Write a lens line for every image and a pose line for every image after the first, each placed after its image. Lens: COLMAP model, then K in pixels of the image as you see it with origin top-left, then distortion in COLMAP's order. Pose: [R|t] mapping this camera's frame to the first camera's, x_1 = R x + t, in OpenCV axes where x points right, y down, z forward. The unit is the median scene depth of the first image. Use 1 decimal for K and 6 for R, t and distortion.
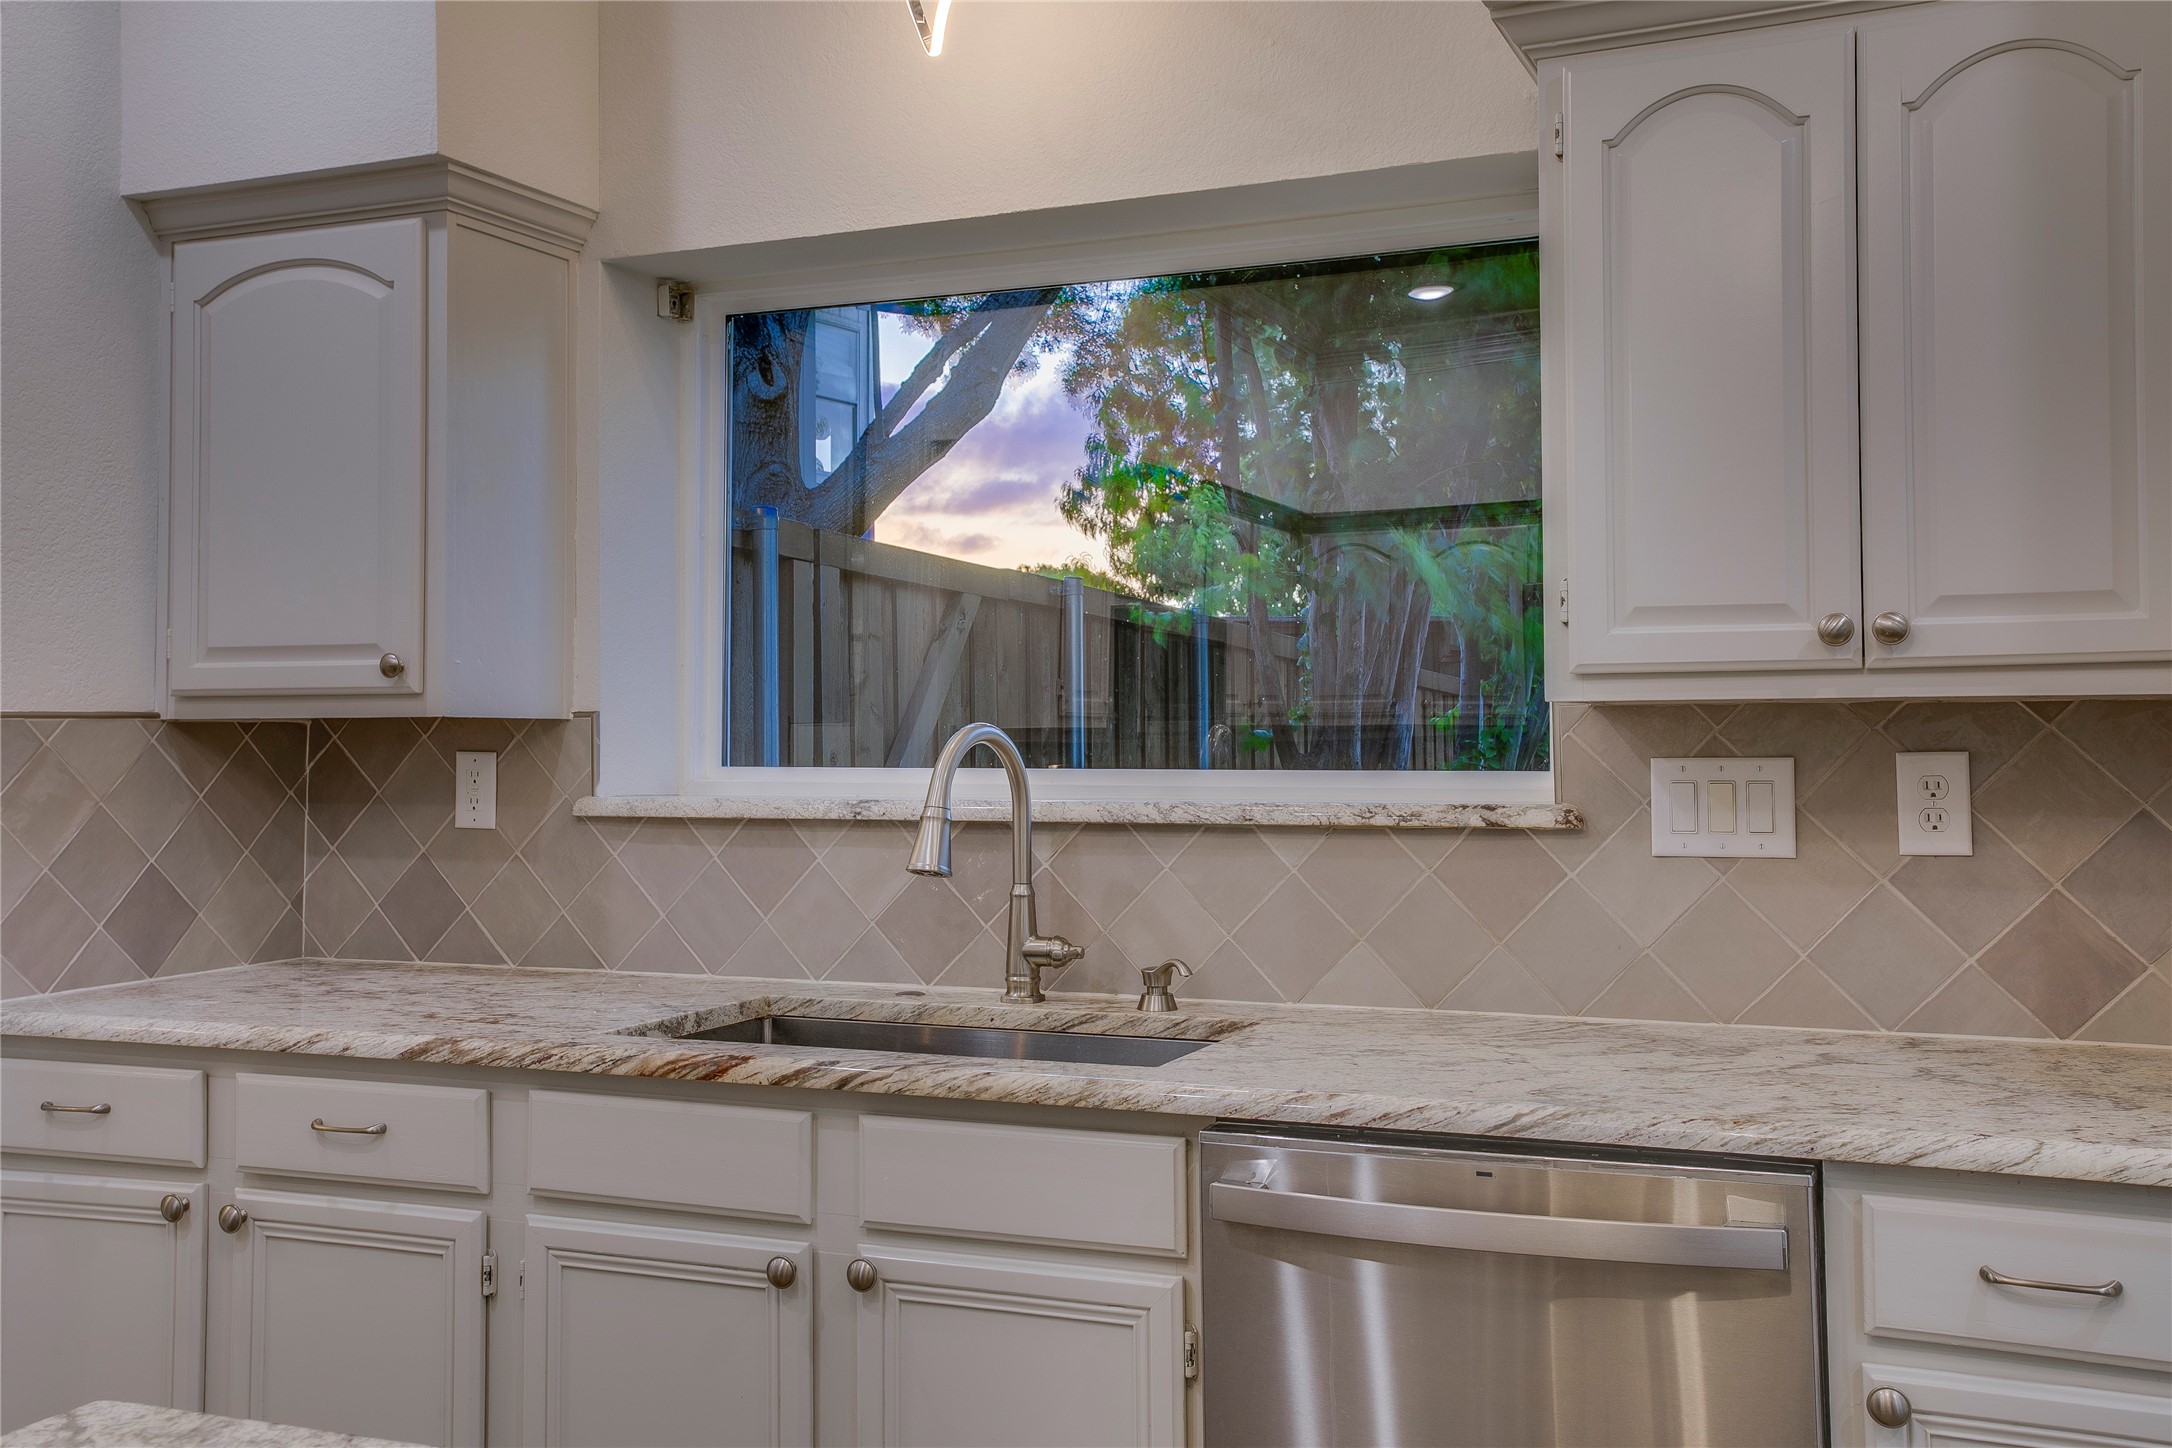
lens RADIAL K [[2083.9, 0, 1092.1], [0, 2083.9, 656.5], [0, 0, 1]] dist [0.054436, 0.009550]
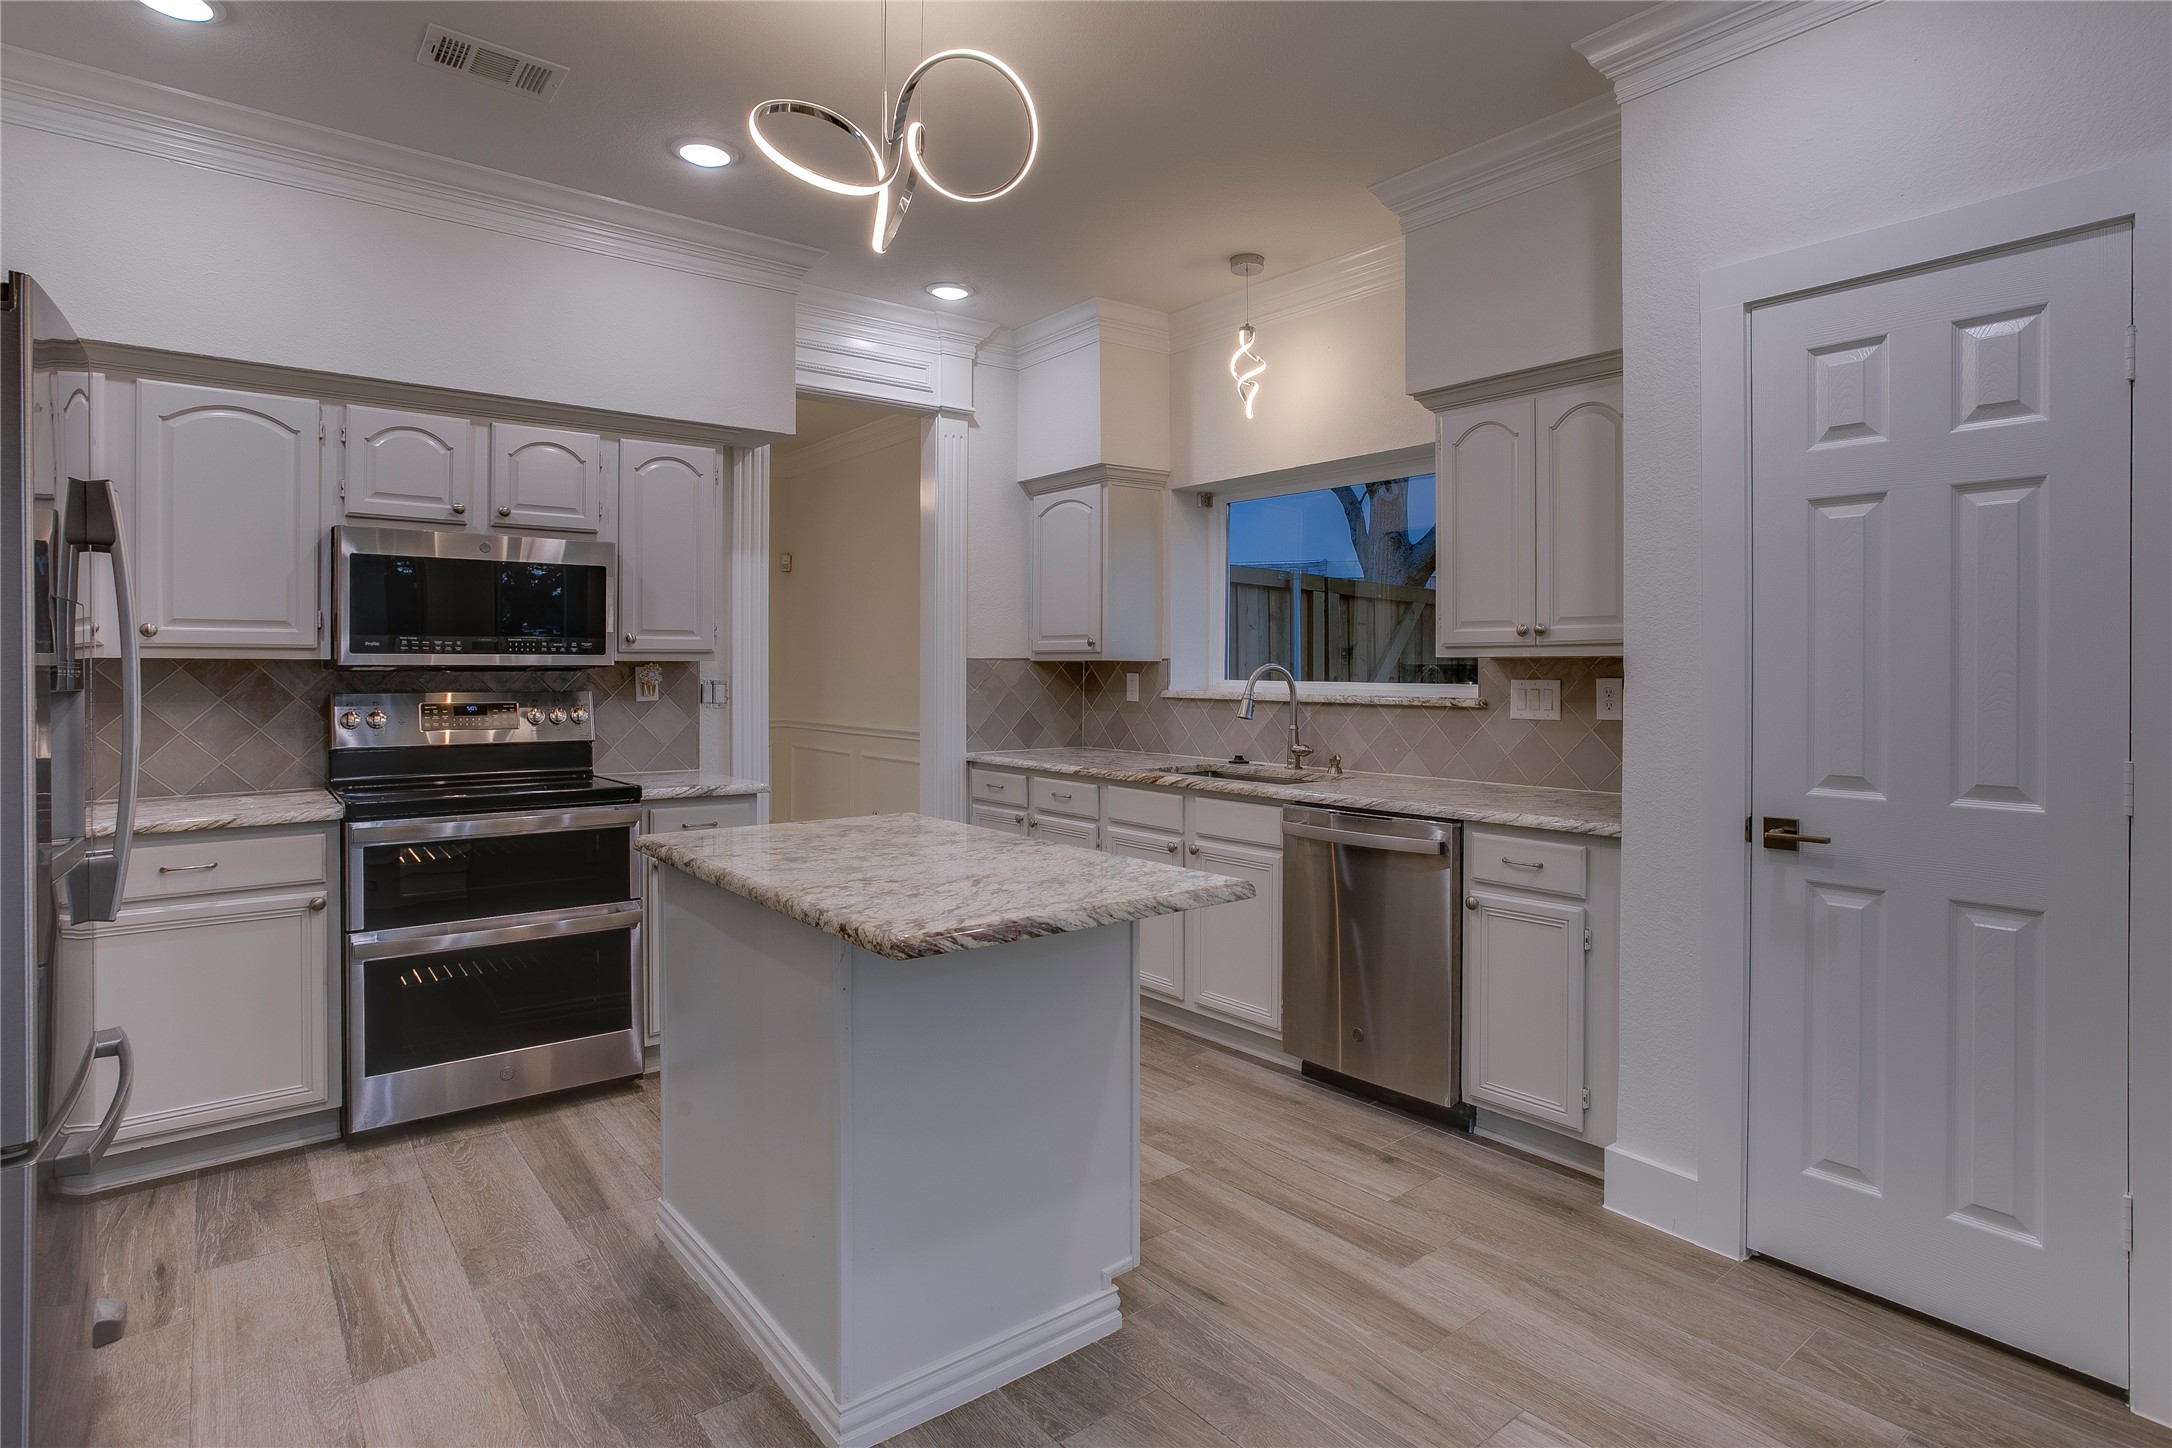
lens RADIAL K [[1156.6, 0, 1112.8], [0, 1156.6, 675.1], [0, 0, 1]] dist [-0.002516, 0.000276]
pose [[0.886160, 0.009791, -0.463277, 0.473453], [0.010810, 0.999068, 0.041794, -0.019155], [0.463254, -0.042044, 0.885228, -0.429588]]
